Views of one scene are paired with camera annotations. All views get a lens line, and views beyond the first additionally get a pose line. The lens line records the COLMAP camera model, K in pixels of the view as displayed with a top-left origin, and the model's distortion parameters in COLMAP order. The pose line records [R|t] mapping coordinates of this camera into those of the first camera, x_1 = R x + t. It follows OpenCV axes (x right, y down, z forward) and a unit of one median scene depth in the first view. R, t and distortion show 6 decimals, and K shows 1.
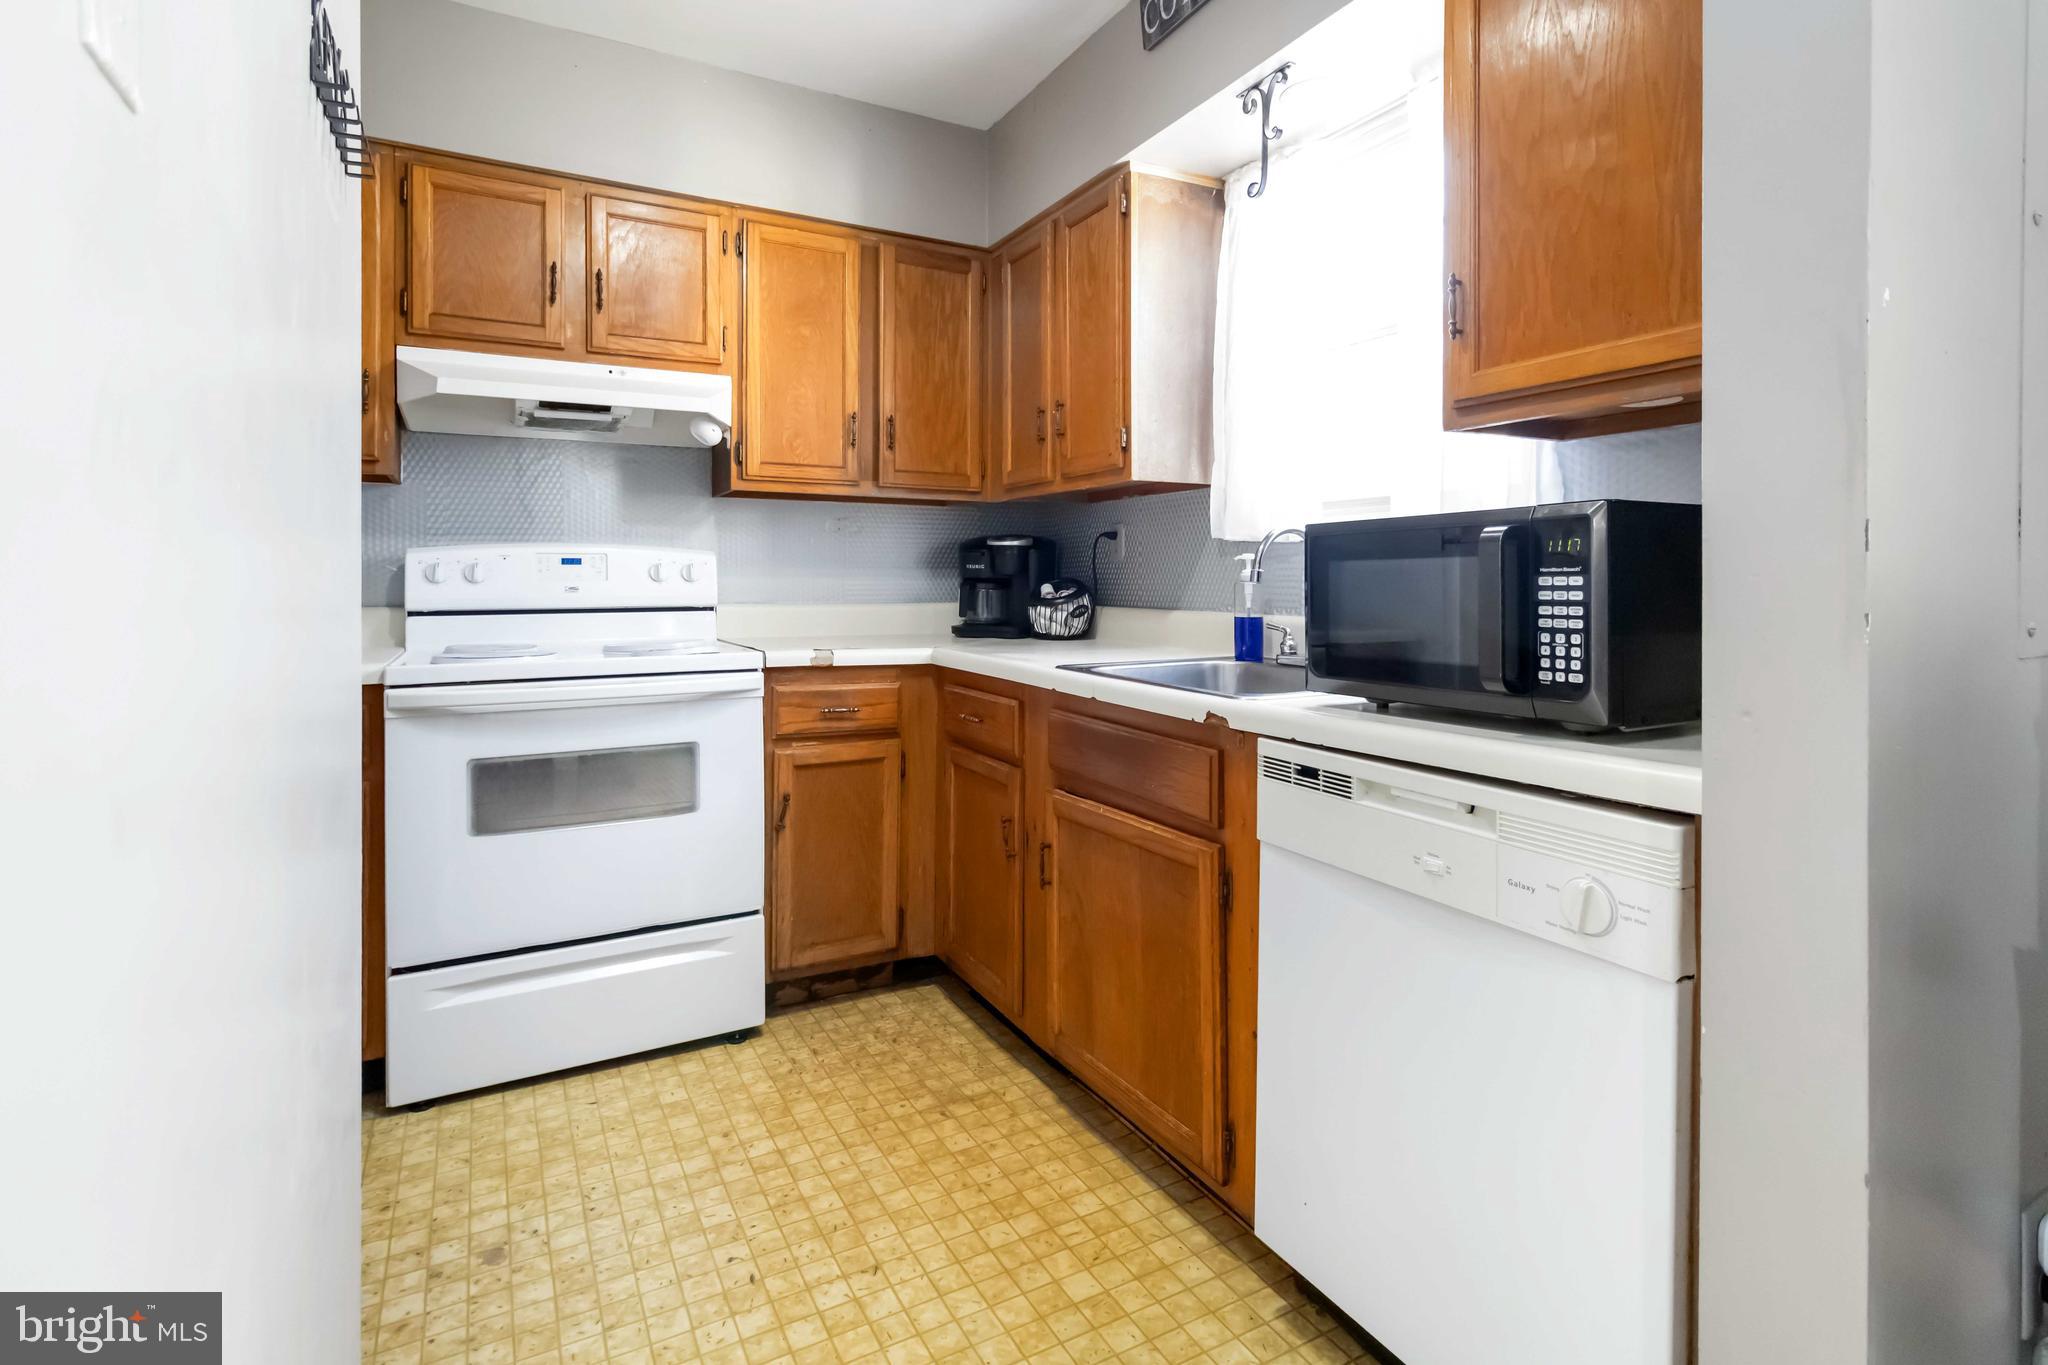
lens RADIAL K [[1003.2, 0, 1043.2], [0, 1003.2, 591.1], [0, 0, 1]] dist [0.002169, -0.000294]
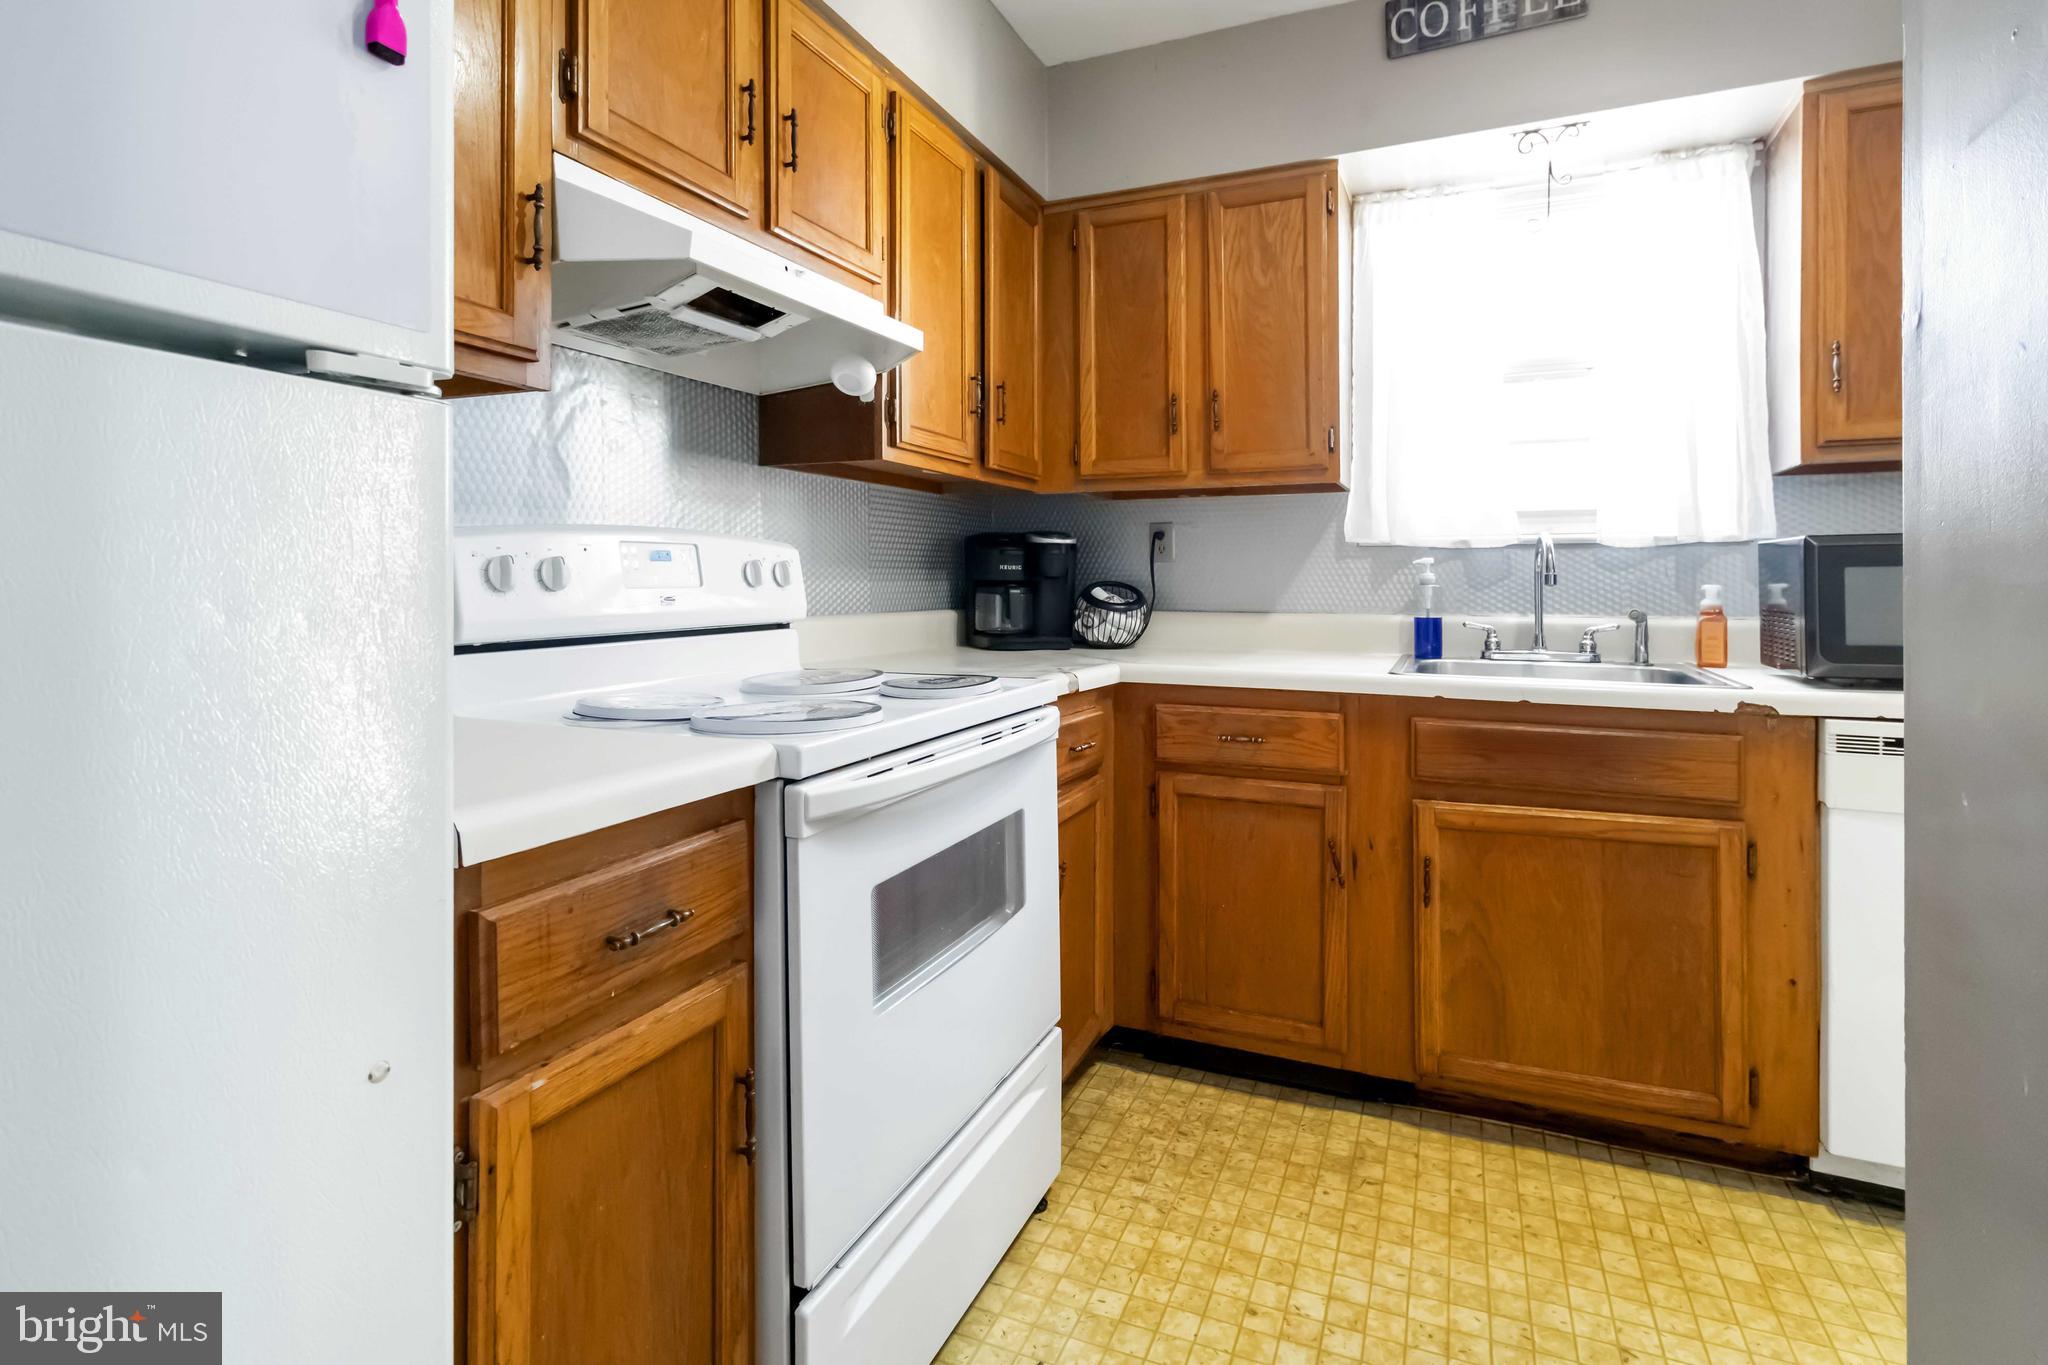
lens RADIAL K [[1003.2, 0, 1045.2], [0, 1003.2, 582.1], [0, 0, 1]] dist [0.002169, -0.000294]
pose [[0.784088, -0.002389, 0.620645, -0.852699], [0.008841, 0.999934, -0.007320, -0.008196], [-0.620587, 0.011227, 0.784058, 0.460605]]
